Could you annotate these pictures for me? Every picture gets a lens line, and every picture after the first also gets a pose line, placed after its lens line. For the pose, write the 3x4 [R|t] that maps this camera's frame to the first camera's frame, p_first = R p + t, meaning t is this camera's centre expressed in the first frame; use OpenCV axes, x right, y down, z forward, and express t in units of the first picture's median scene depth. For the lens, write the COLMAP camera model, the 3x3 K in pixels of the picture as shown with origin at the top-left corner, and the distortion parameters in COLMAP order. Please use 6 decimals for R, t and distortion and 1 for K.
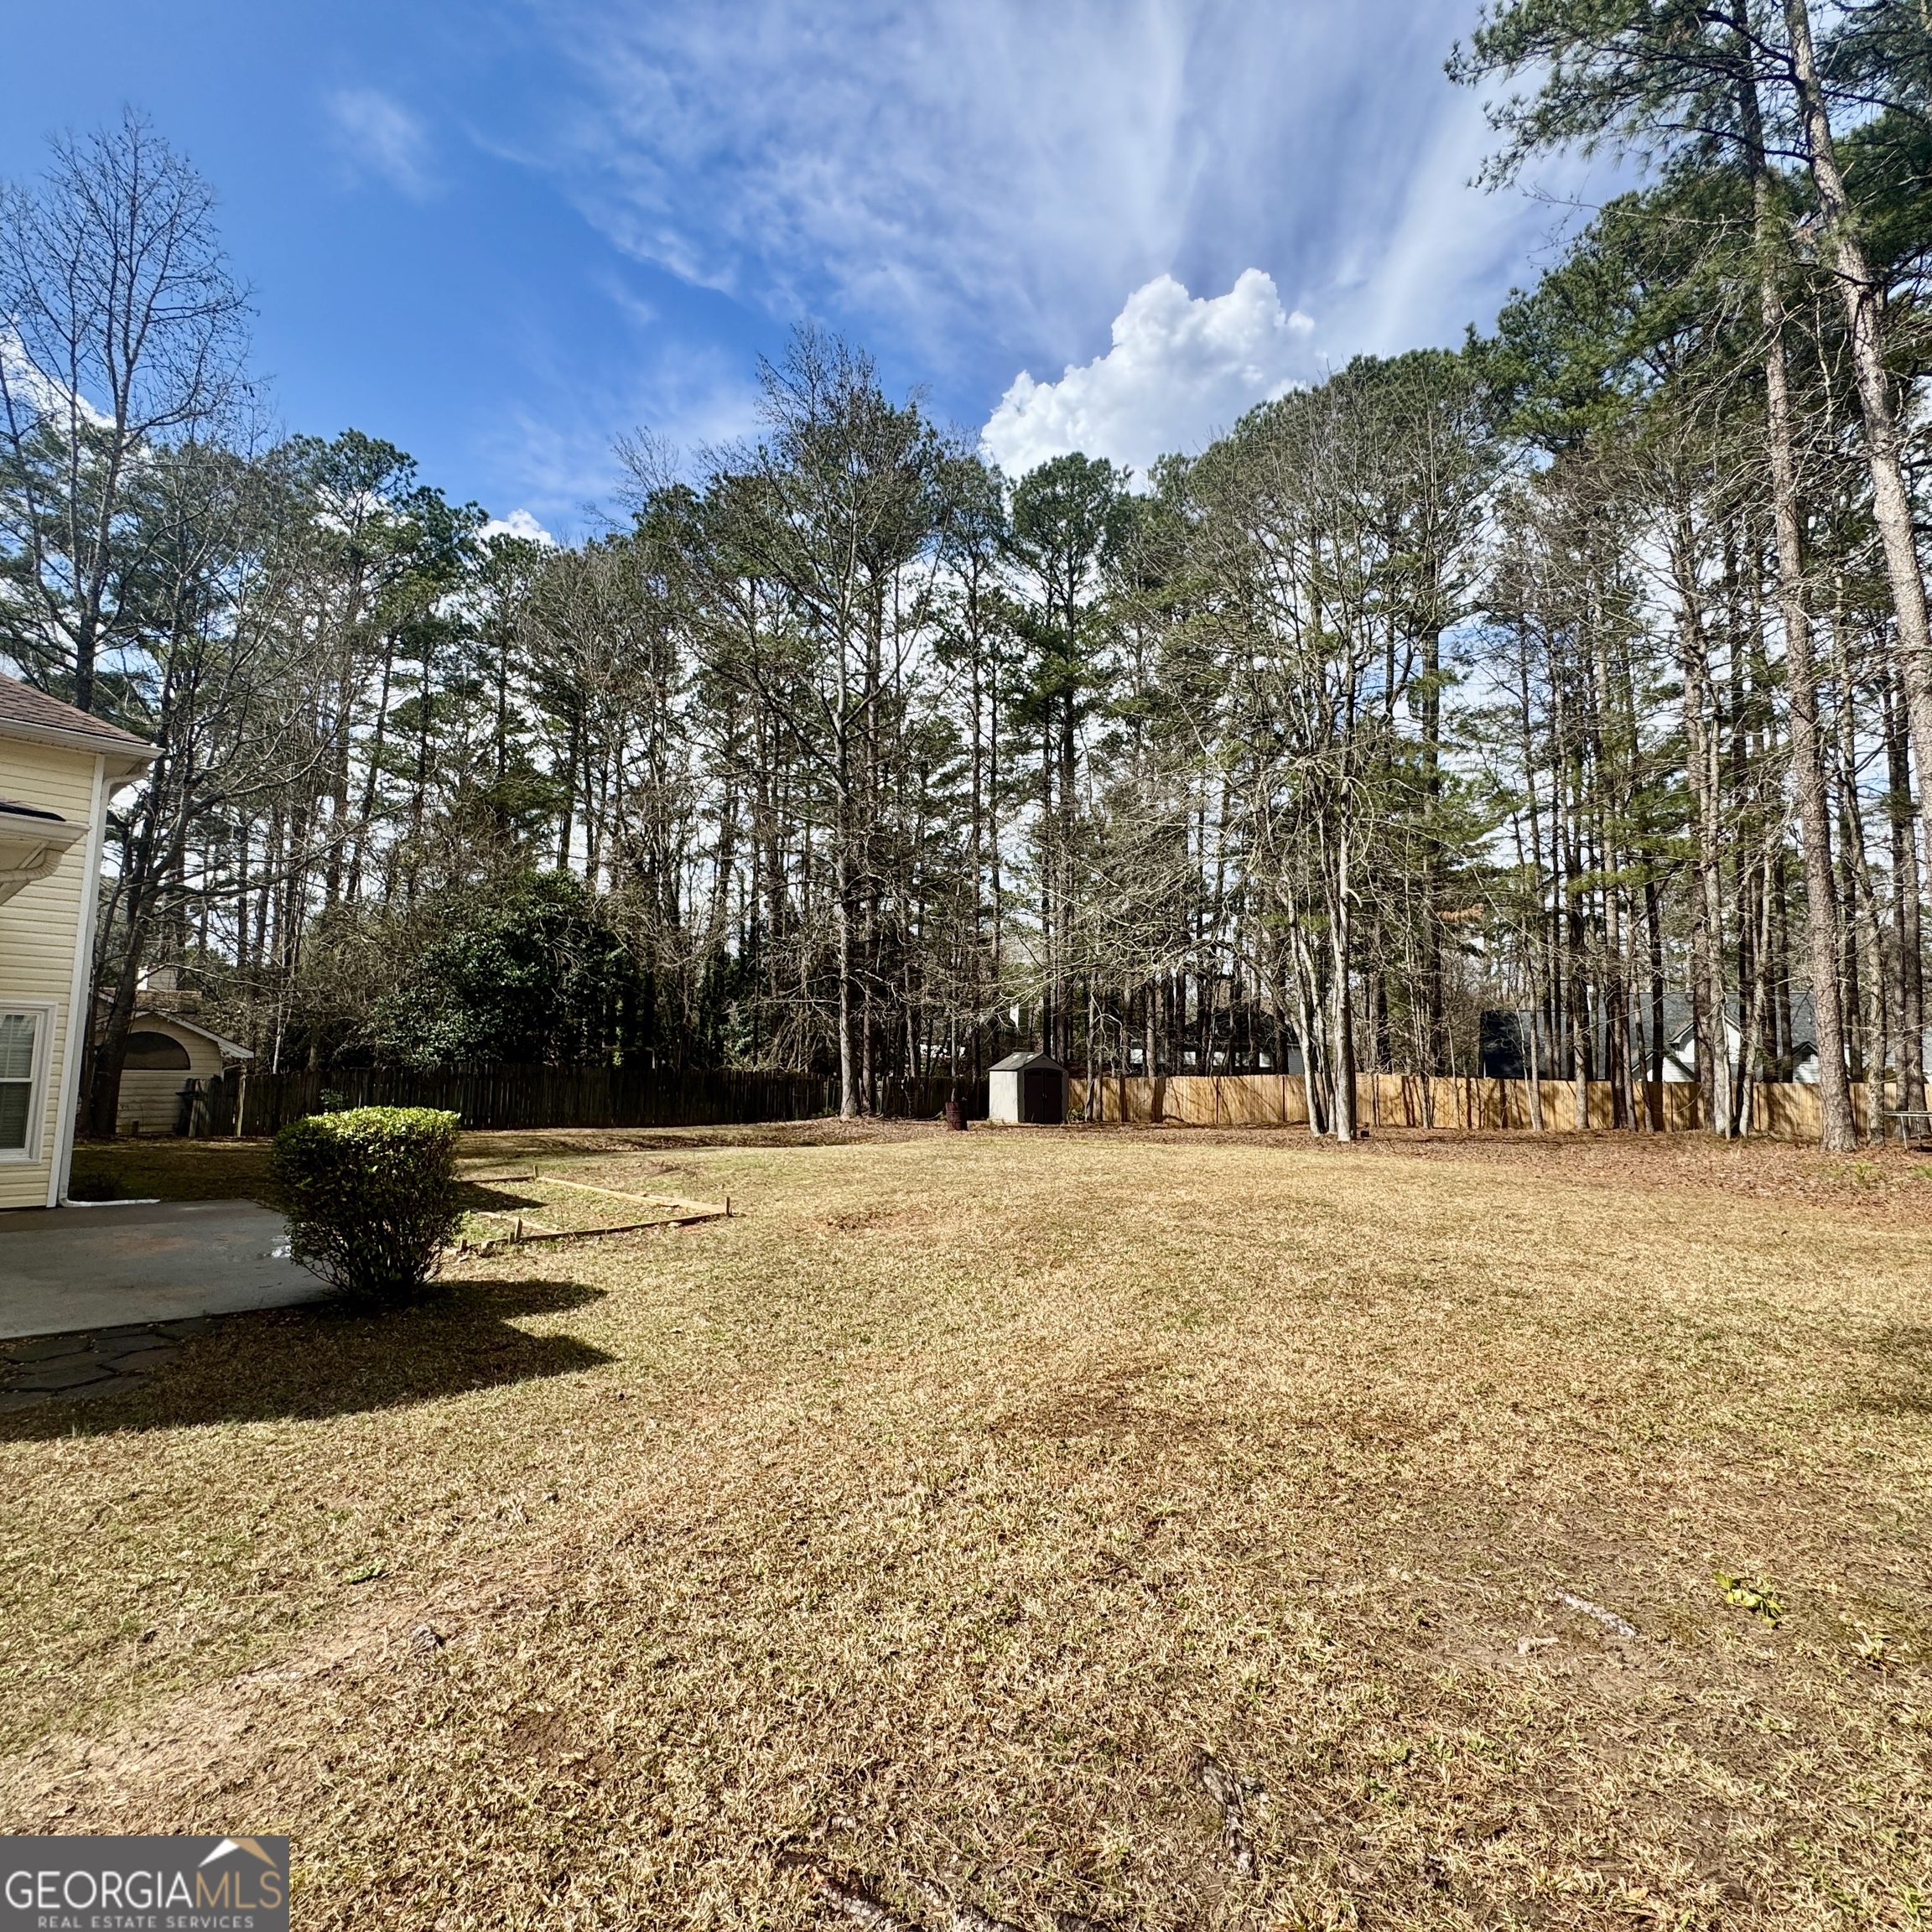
lens RADIAL K [[1035.1, 0, 966.0], [0, 1035.1, 966.0], [0, 0, 1]] dist [-0.001330, 0.000203]
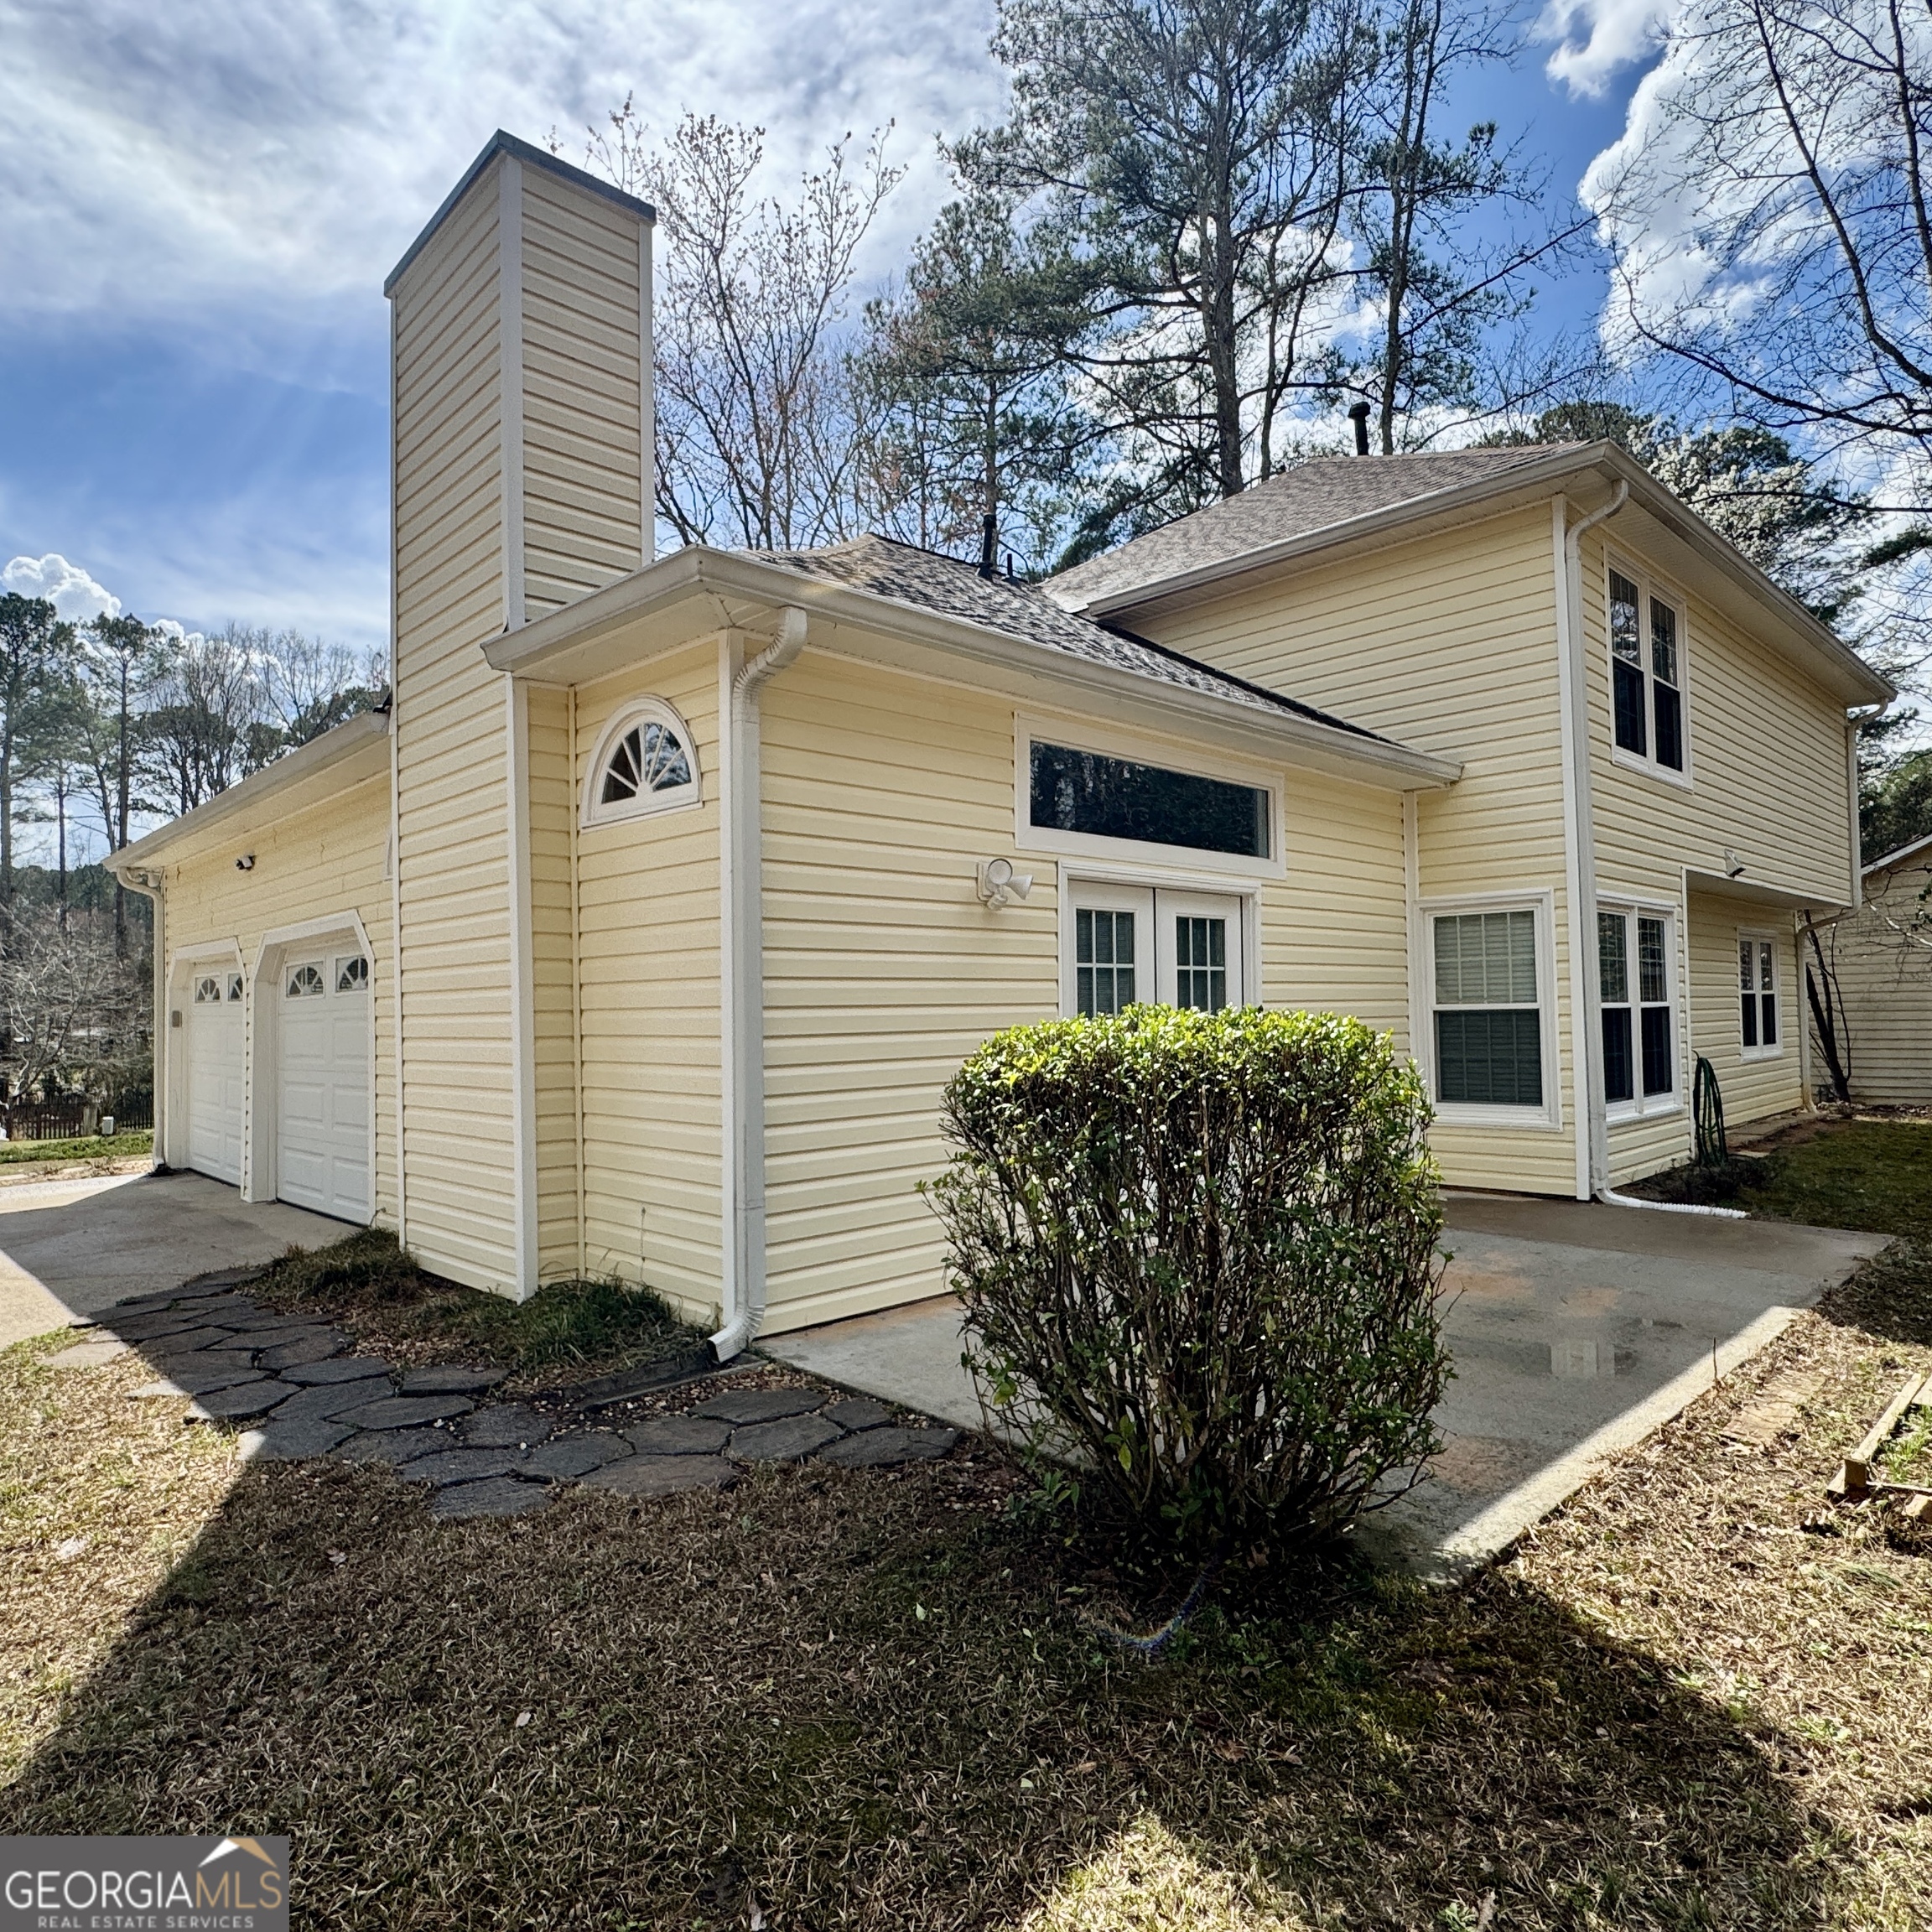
lens RADIAL K [[1233.0, 0, 966.0], [0, 1233.0, 966.0], [0, 0, 1]] dist [-0.002523, -0.000259]
pose [[-0.058469, -0.066158, -0.996095, -0.100173], [0.106823, 0.991658, -0.072134, 0.118167], [0.992557, -0.110623, -0.050914, 0.772387]]
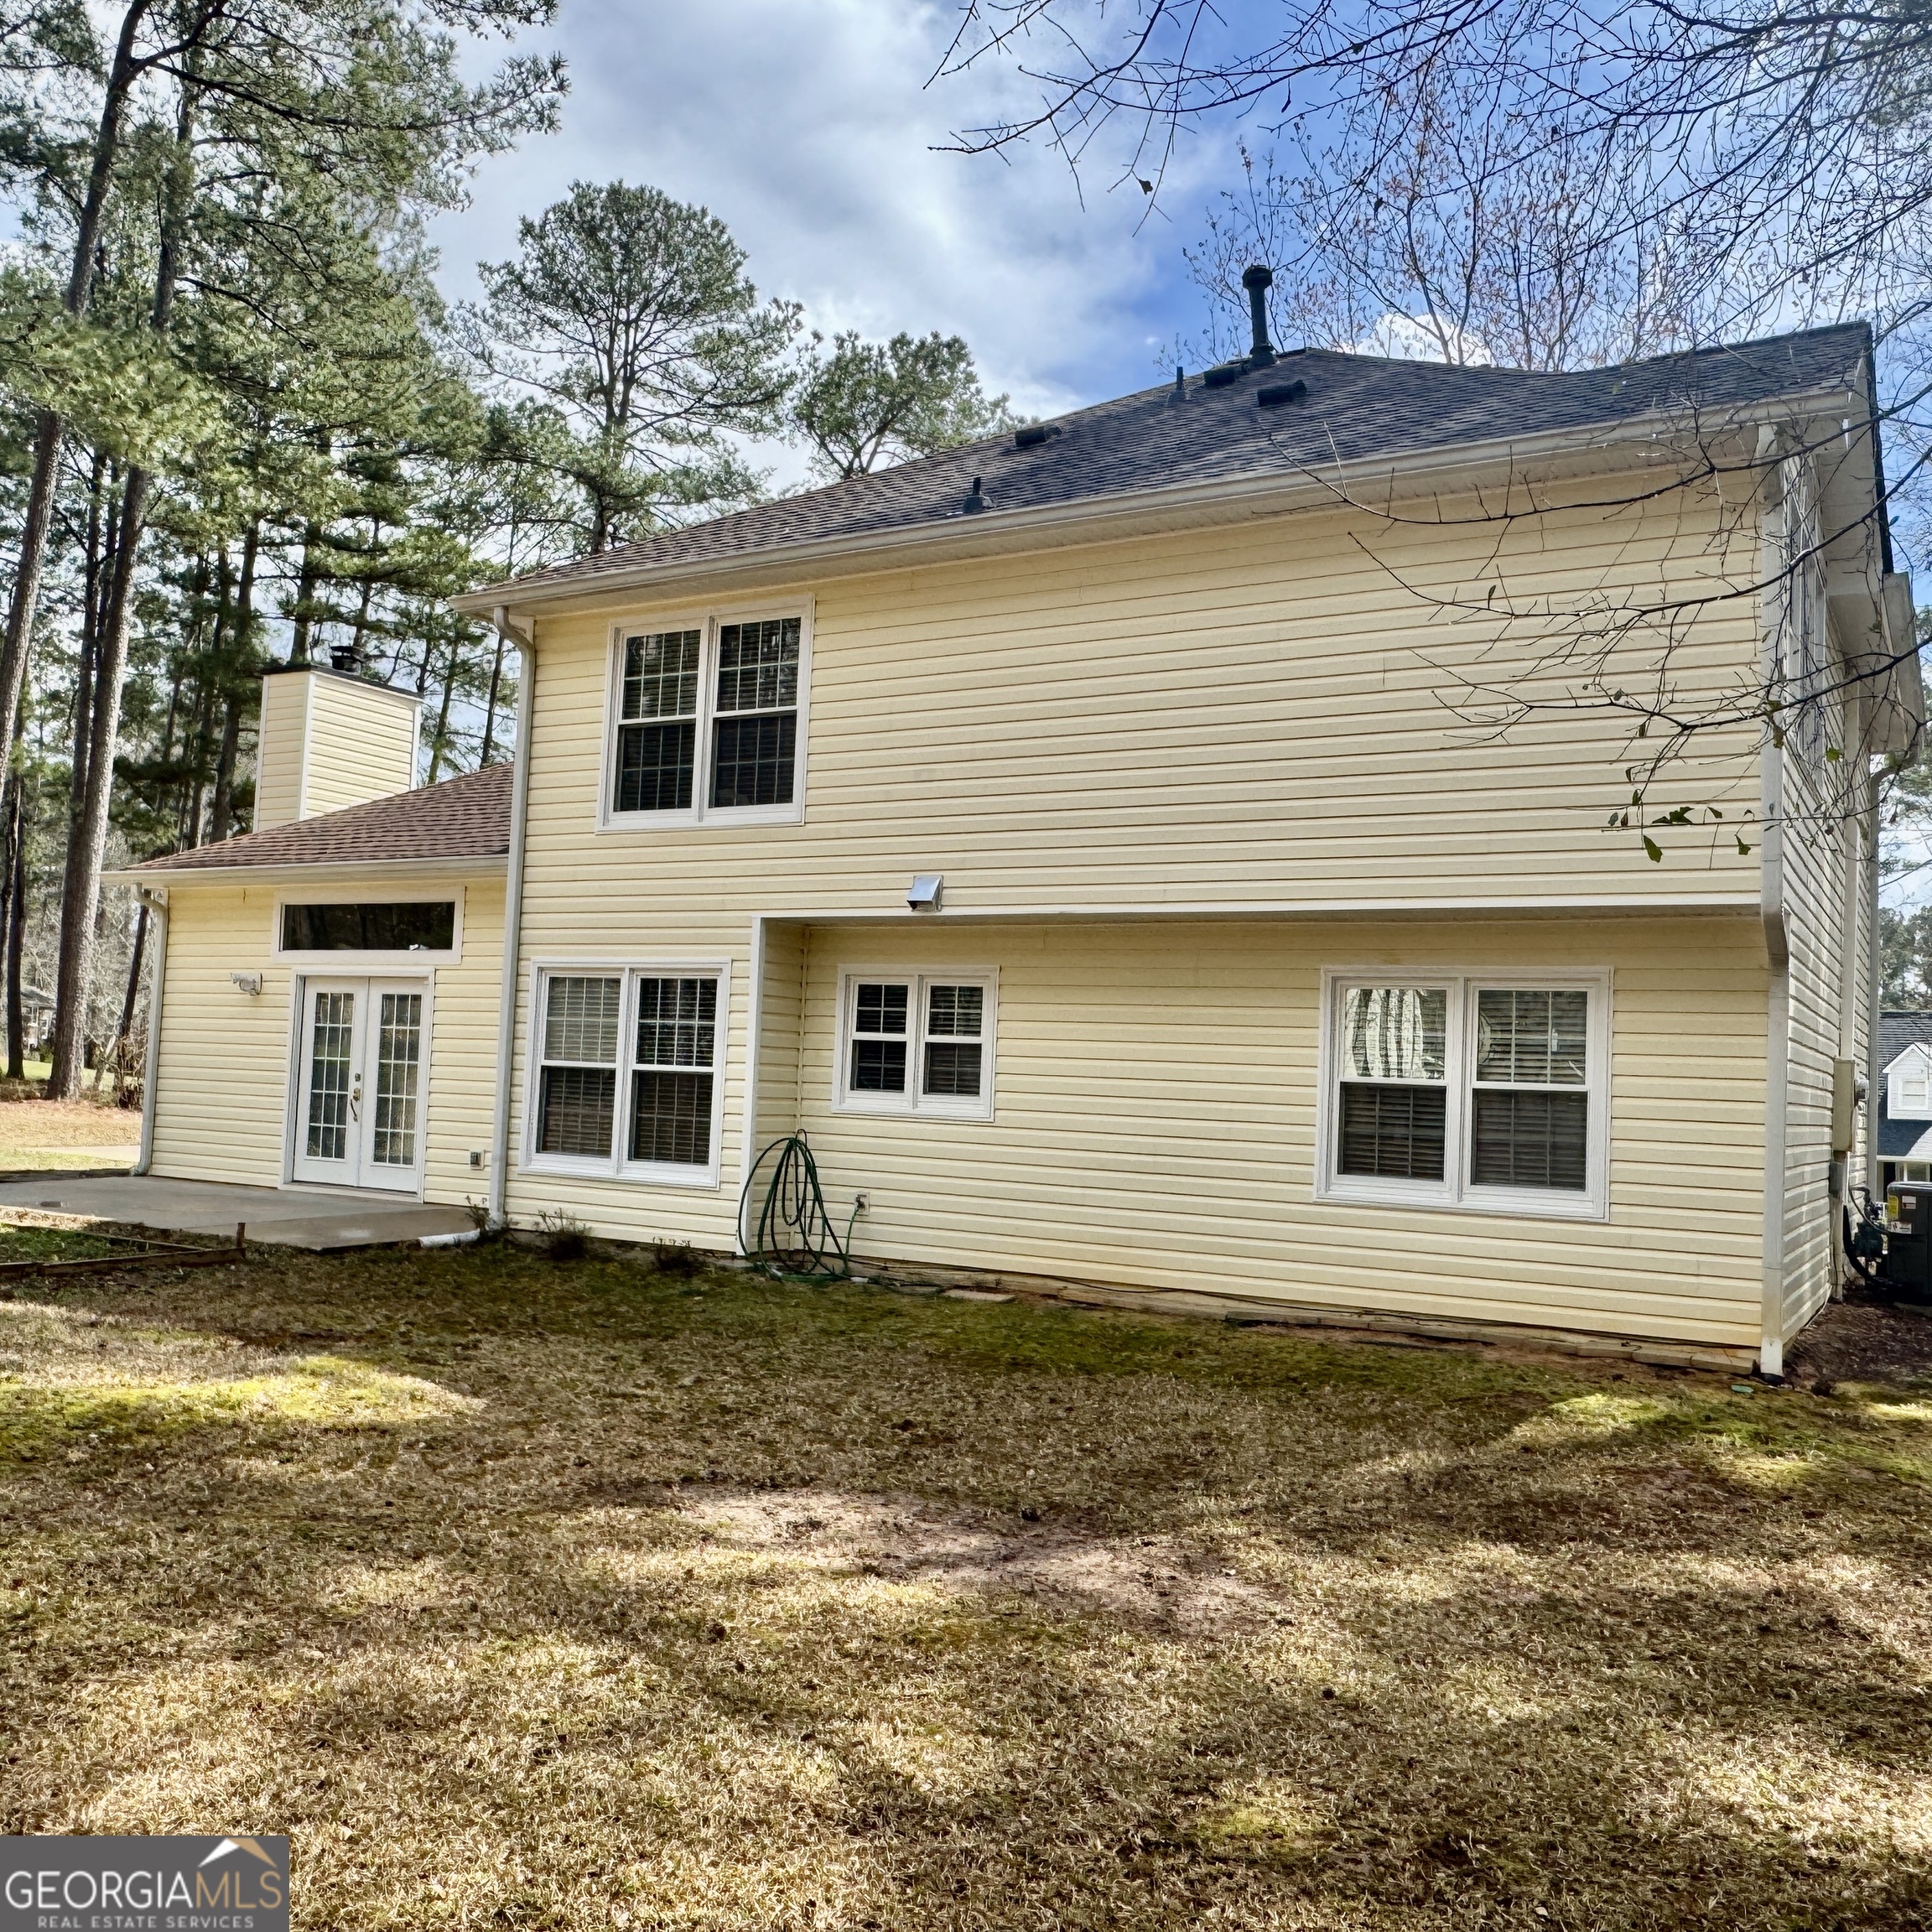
lens RADIAL K [[1711.5, 0, 966.0], [0, 1711.5, 966.0], [0, 0, 1]] dist [0.002244, 0.000563]
pose [[-0.974472, -0.081592, -0.209156, -1.042364], [-0.048043, 0.985827, -0.160738, 0.253459], [0.219306, -0.146587, -0.964581, 2.534505]]
